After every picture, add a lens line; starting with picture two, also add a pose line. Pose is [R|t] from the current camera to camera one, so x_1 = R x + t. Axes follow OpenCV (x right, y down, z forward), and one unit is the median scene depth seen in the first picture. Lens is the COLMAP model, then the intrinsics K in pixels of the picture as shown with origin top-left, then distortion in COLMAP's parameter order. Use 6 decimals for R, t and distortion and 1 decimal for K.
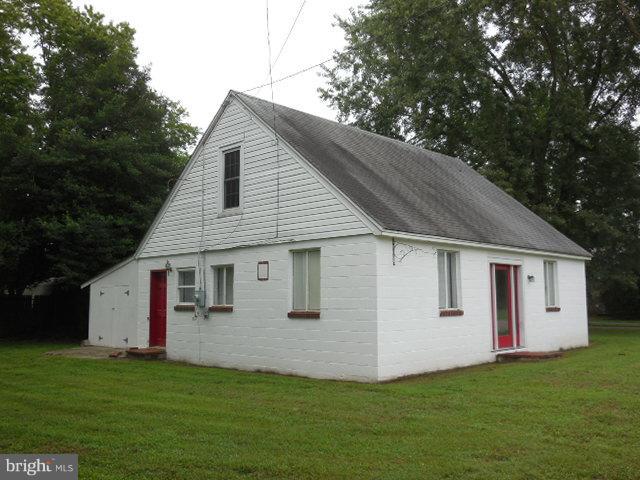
lens RADIAL K [[595.3, 0, 320.0], [0, 595.3, 240.0], [0, 0, 1]] dist [-0.003727, -0.000071]
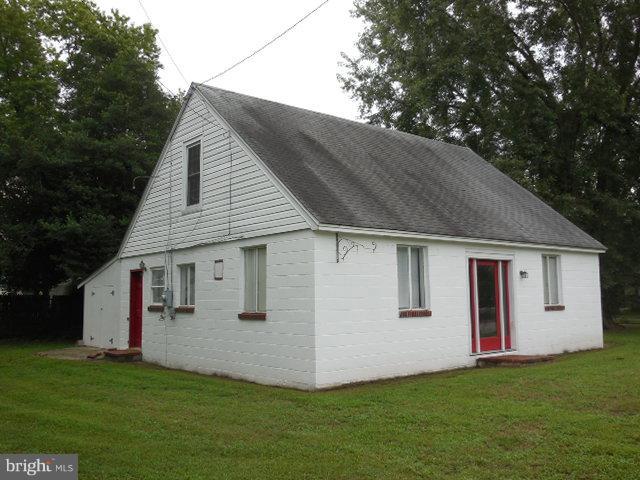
lens RADIAL K [[595.3, 0, 320.0], [0, 595.3, 240.0], [0, 0, 1]] dist [-0.003727, -0.000071]
pose [[0.993595, -0.016860, -0.111738, 0.156479], [0.017553, 0.999832, 0.005218, 0.001737], [0.111631, -0.007146, 0.993724, 0.064394]]
